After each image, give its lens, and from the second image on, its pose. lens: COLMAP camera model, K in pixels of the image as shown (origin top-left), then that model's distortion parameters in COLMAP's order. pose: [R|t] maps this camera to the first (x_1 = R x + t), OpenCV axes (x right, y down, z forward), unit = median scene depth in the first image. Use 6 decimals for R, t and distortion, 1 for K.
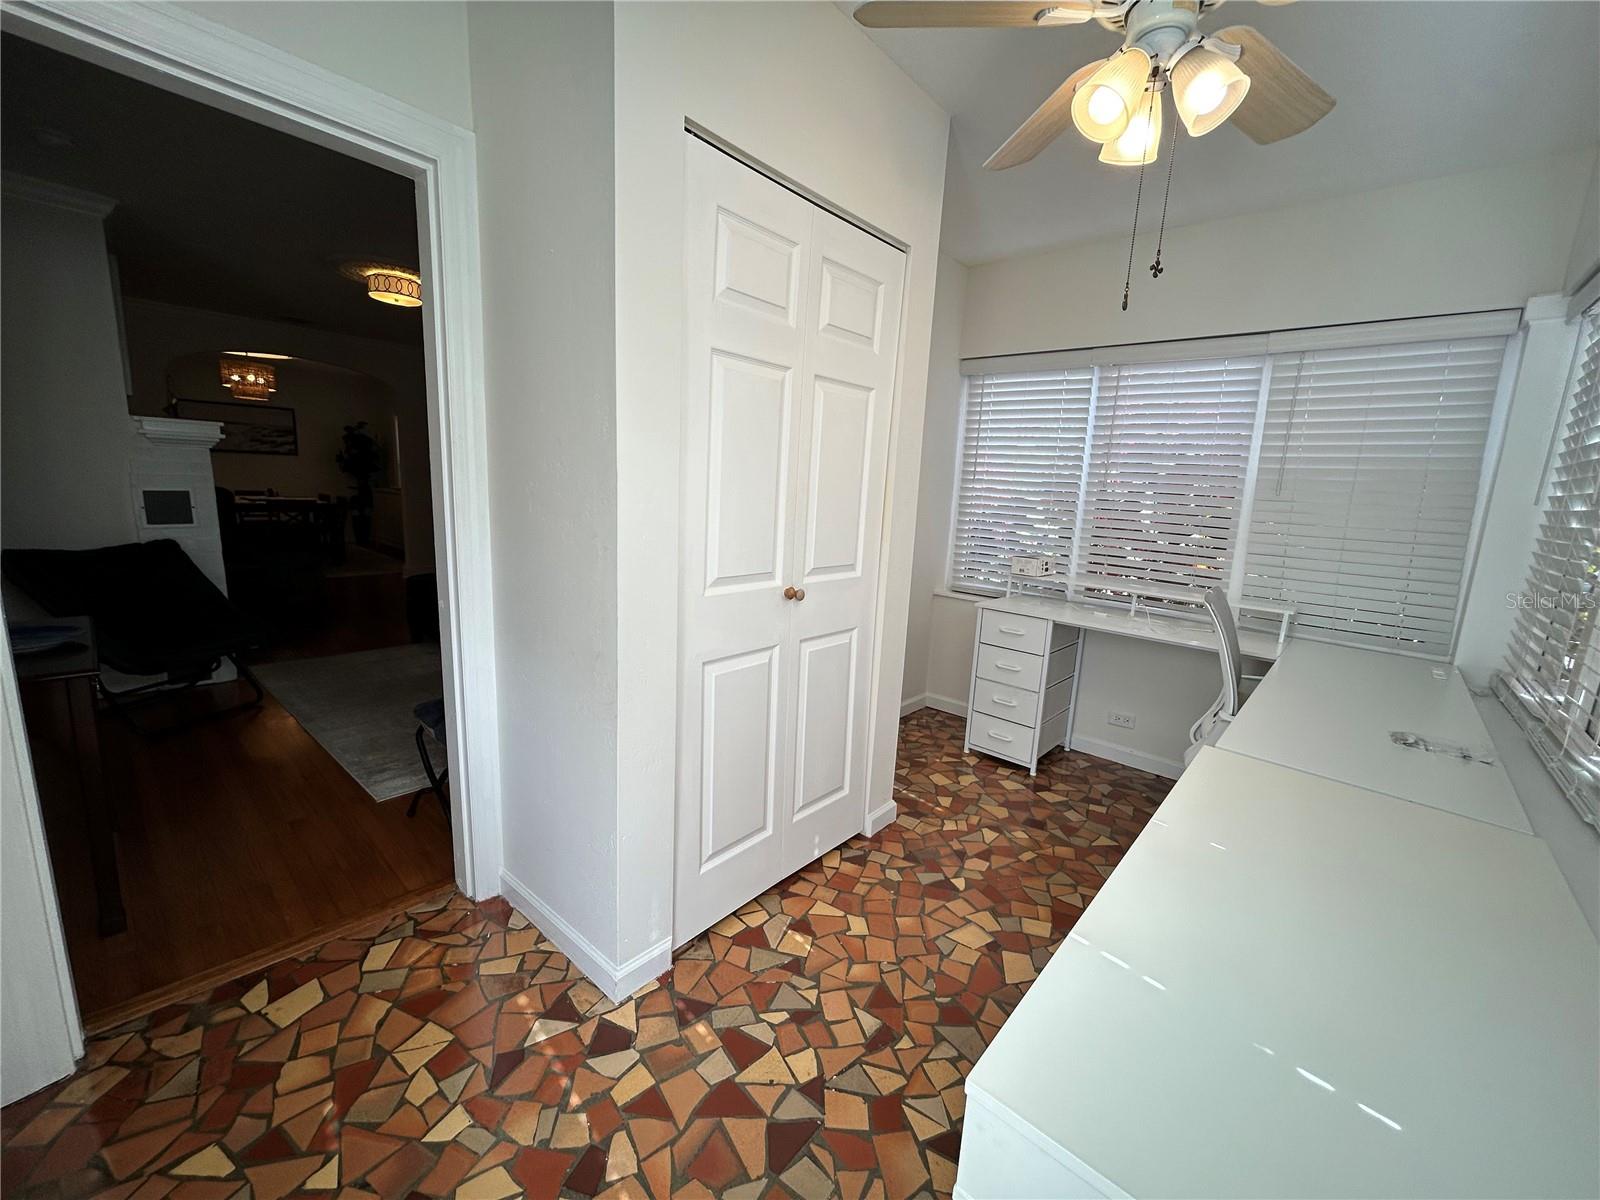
lens RADIAL K [[640.6, 0, 805.7], [0, 640.6, 598.2], [0, 0, 1]] dist [-0.004047, 0.000790]
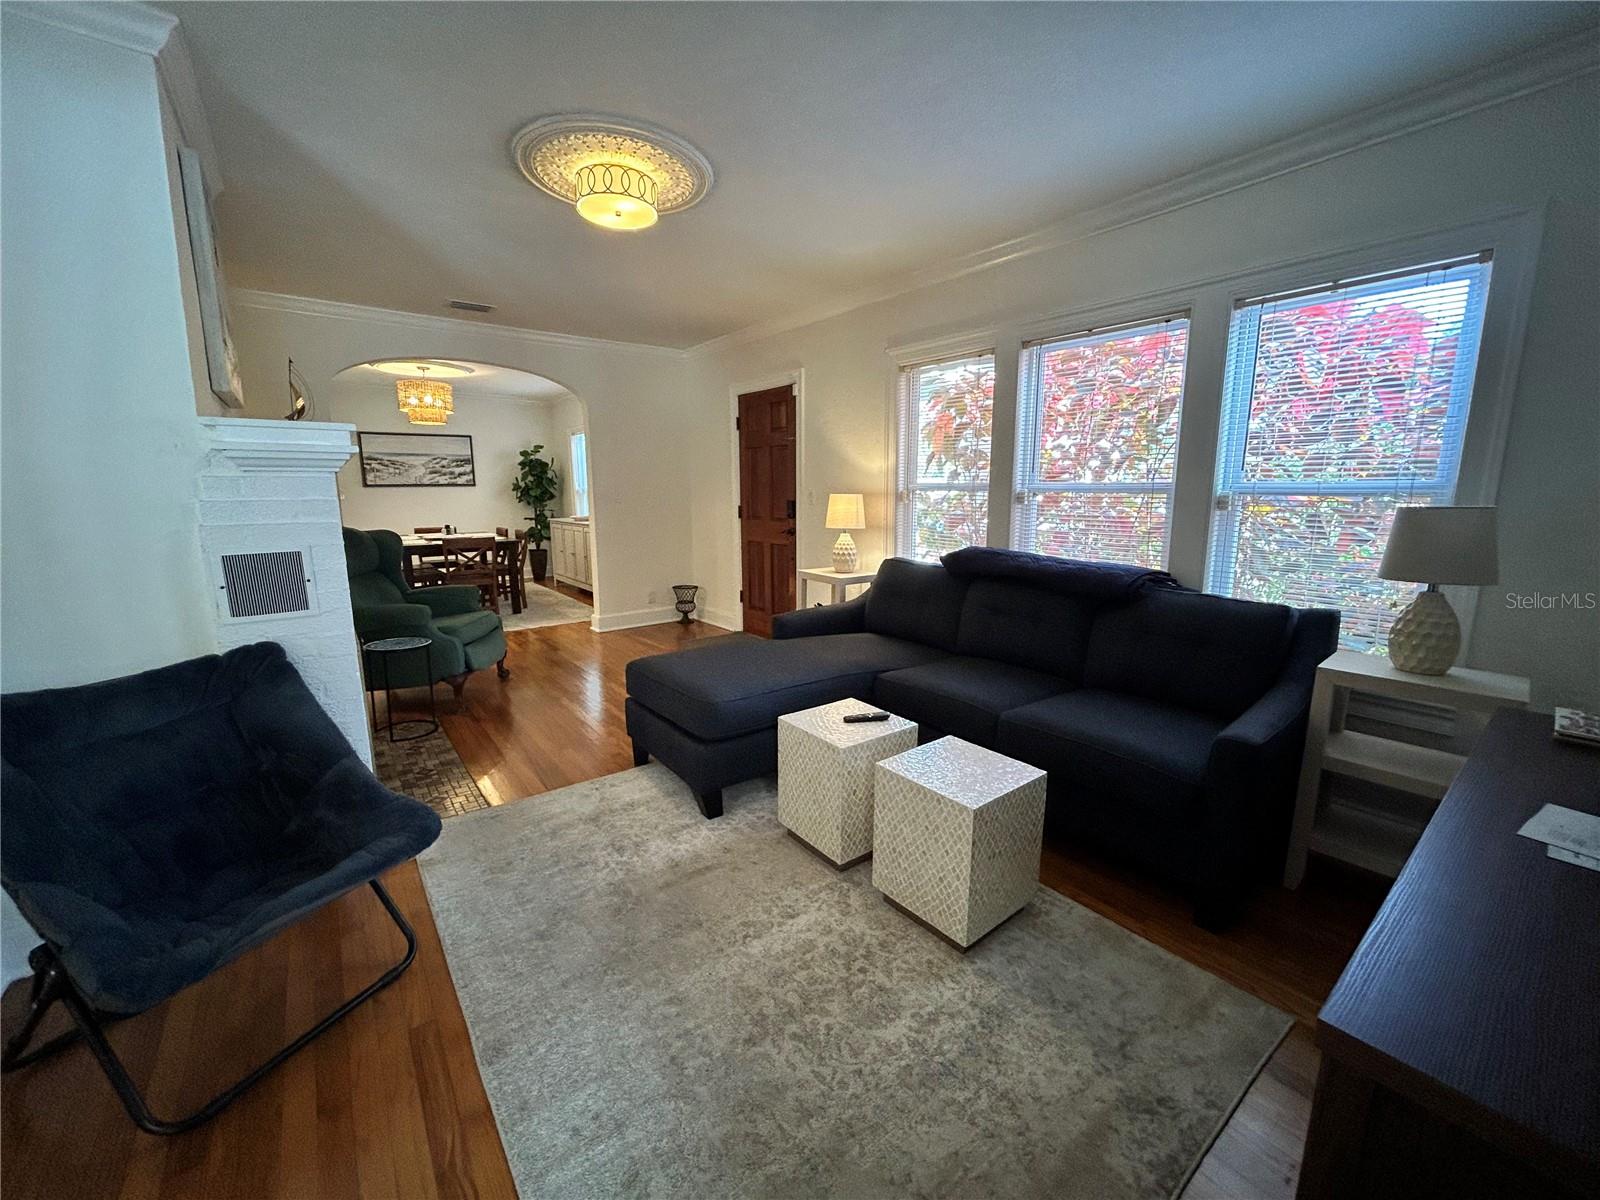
lens RADIAL K [[640.6, 0, 794.6], [0, 640.6, 596.5], [0, 0, 1]] dist [-0.004047, 0.000790]
pose [[0.978056, -0.018856, -0.207486, -0.190253], [0.015013, 0.999686, -0.020084, -0.047759], [0.207799, 0.016528, 0.978032, 0.238357]]
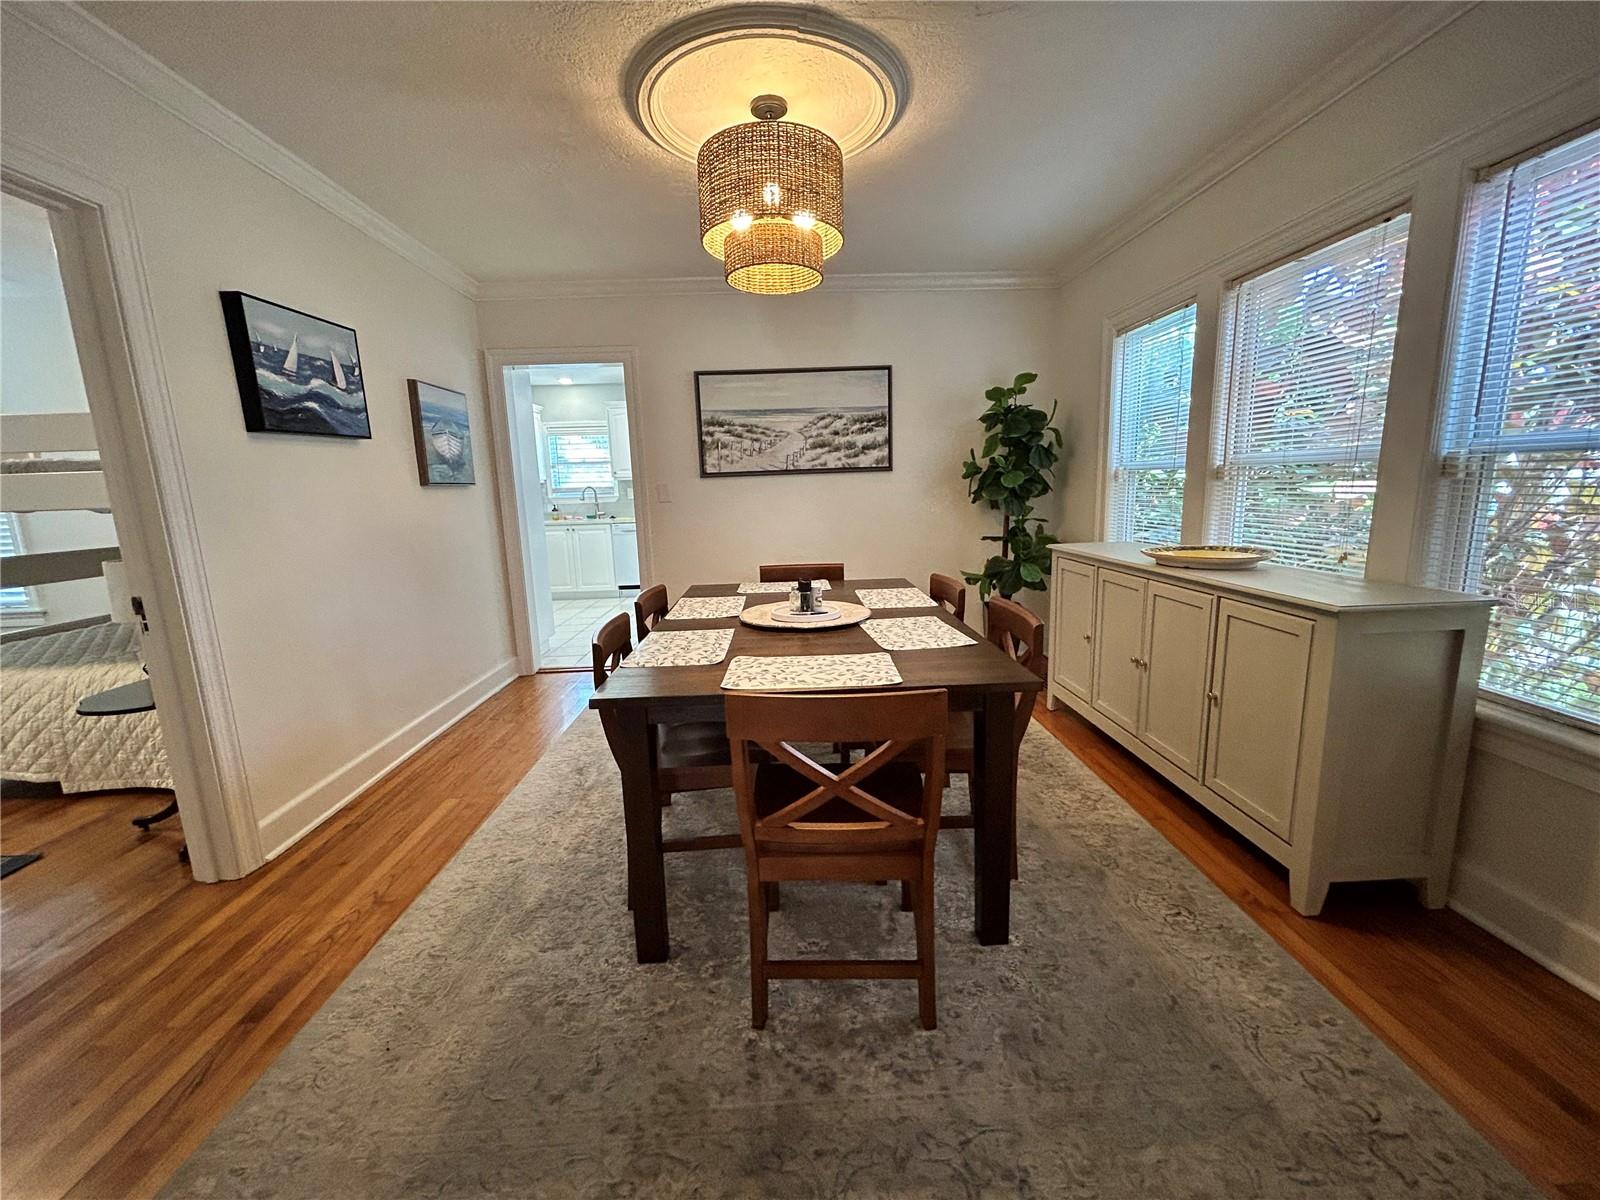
lens RADIAL K [[640.6, 0, 797.7], [0, 640.6, 593.5], [0, 0, 1]] dist [-0.004047, 0.000790]
pose [[0.688049, 0.055021, -0.723575, -0.590399], [-0.066049, 0.997731, 0.013063, -0.160643], [0.722652, 0.038804, 0.690122, 0.746935]]
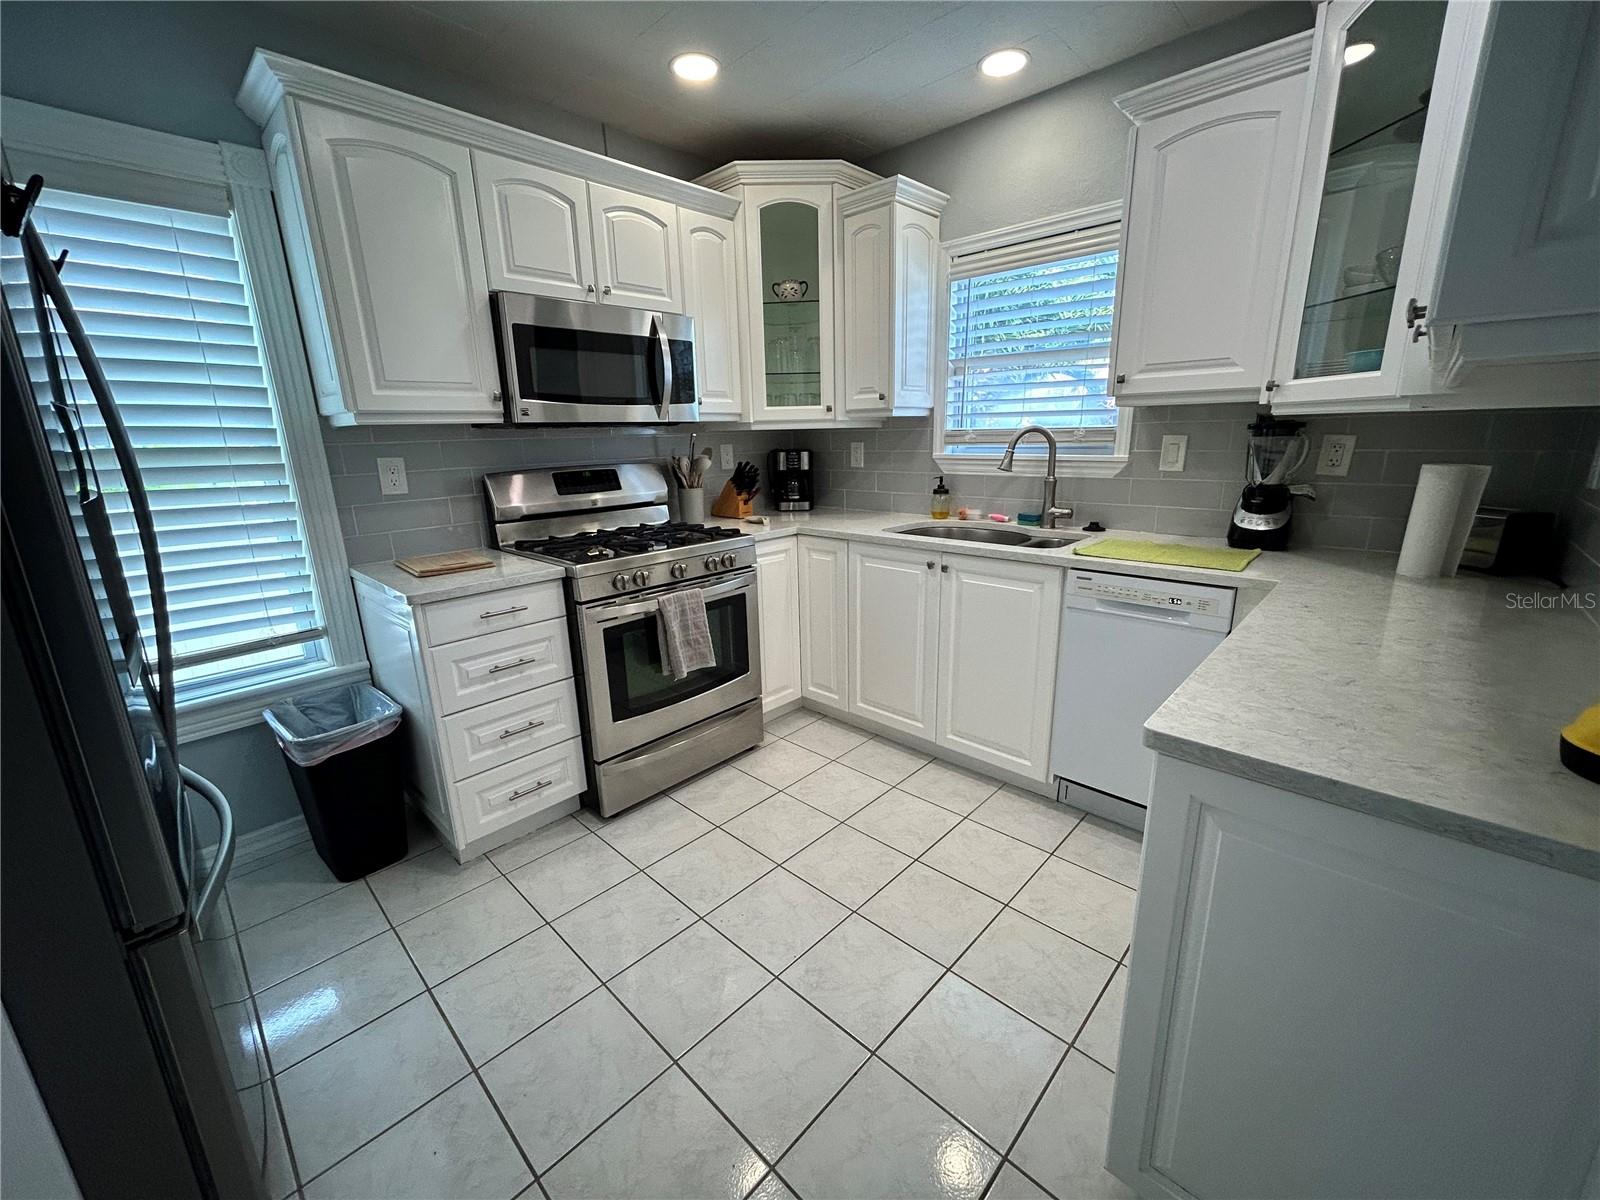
lens RADIAL K [[640.6, 0, 800.8], [0, 640.6, 594.4], [0, 0, 1]] dist [-0.004047, 0.000790]
pose [[-0.050130, 0.197525, -0.979015, -0.905071], [-0.158643, 0.966227, 0.203068, -0.210326], [0.986063, 0.165494, -0.017101, 0.925541]]
